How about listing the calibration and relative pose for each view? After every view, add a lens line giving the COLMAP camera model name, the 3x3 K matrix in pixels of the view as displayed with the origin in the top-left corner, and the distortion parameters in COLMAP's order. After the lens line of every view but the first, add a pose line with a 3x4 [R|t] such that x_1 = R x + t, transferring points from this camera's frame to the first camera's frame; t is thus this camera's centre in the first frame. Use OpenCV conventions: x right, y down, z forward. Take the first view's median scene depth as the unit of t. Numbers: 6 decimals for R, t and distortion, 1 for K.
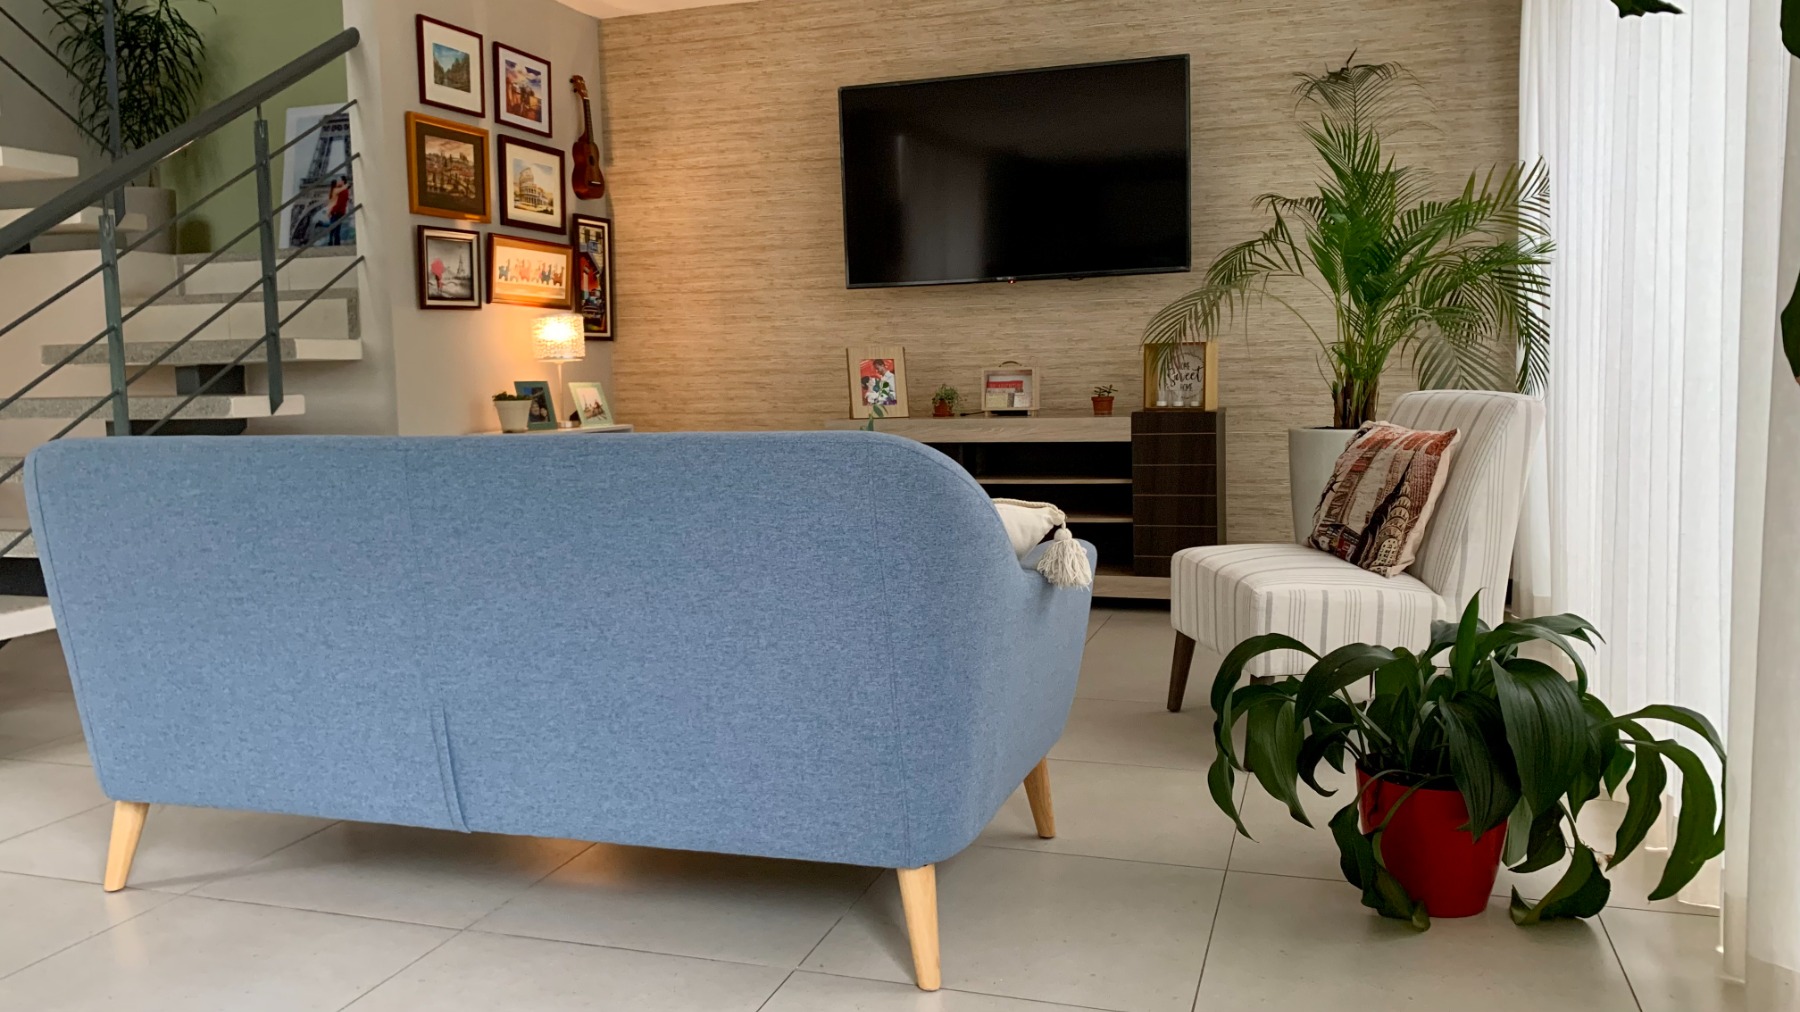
lens RADIAL K [[1384.0, 0, 900.2], [0, 1384.0, 489.6], [0, 0, 1]] dist [0.011450, -0.018104]
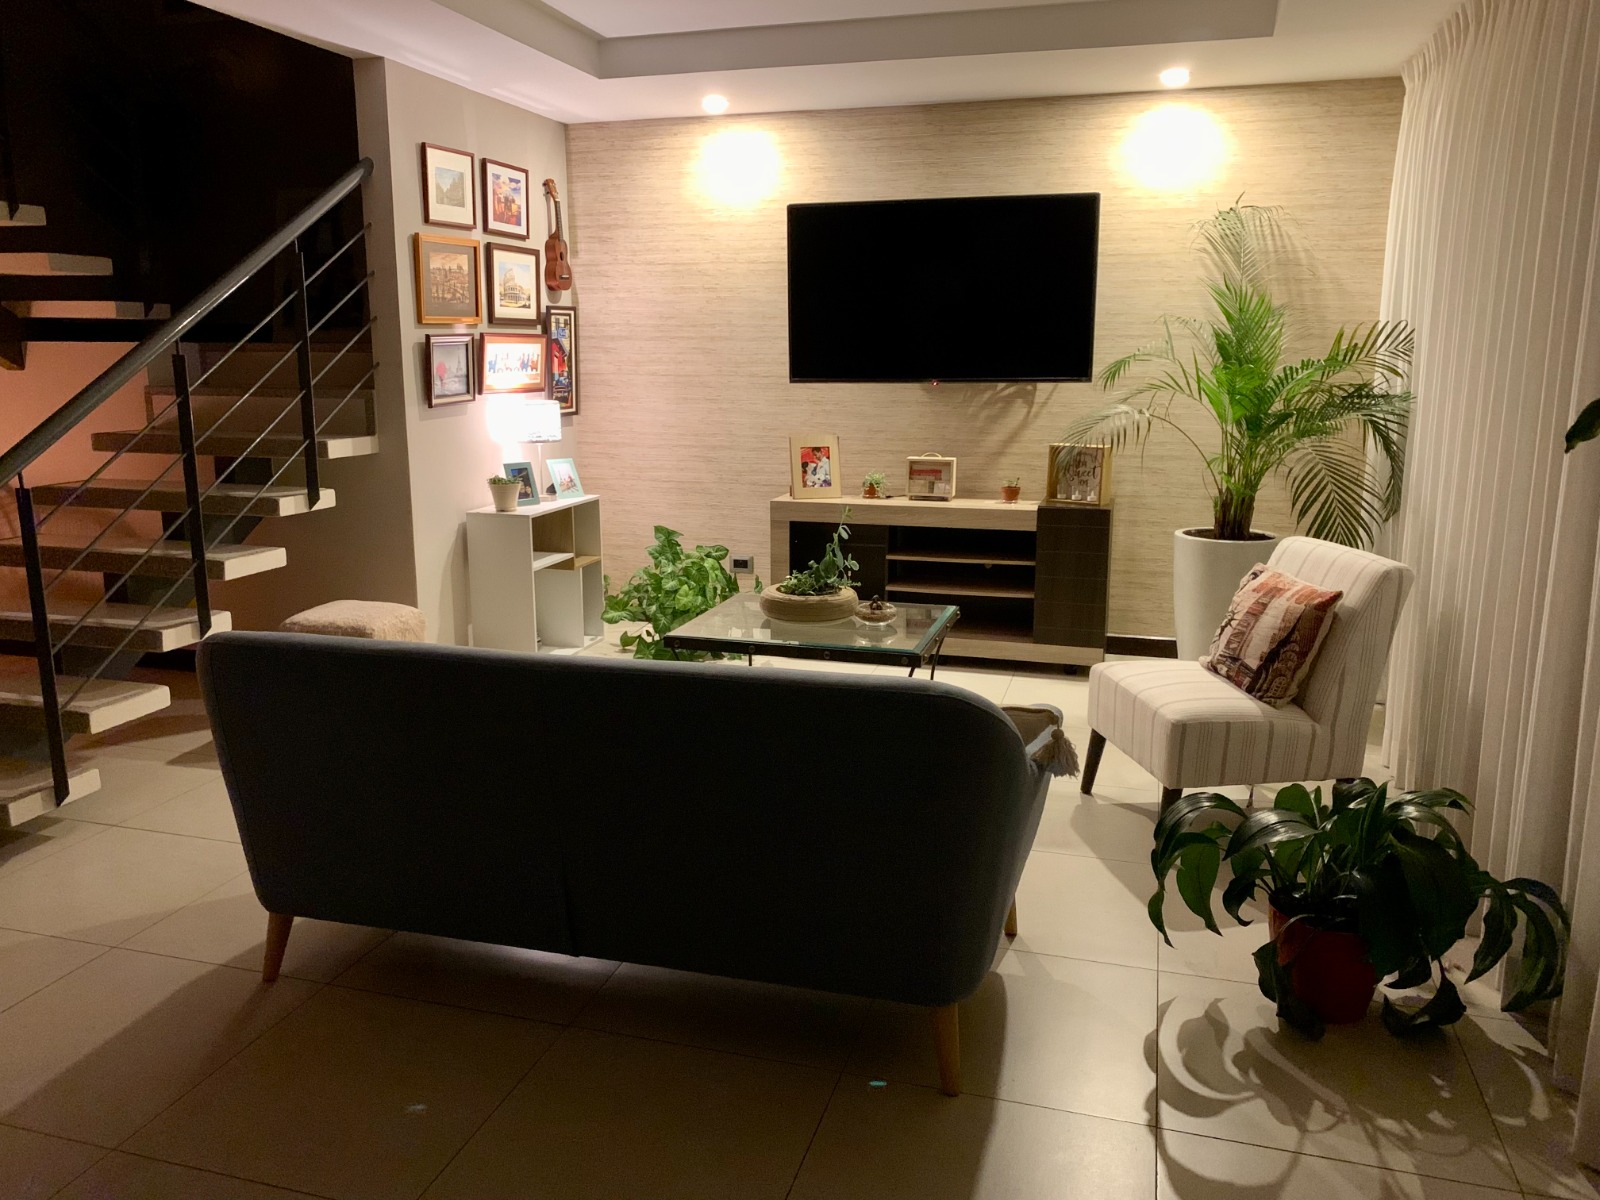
lens RADIAL K [[1222.8, 0, 807.0], [0, 1222.8, 603.9], [0, 0, 1]] dist [0.022864, -0.034290]
pose [[0.999238, 0.016395, 0.035425, -0.061440], [-0.020265, 0.993522, 0.111821, -0.082403], [-0.033362, -0.112454, 0.993097, -0.033413]]
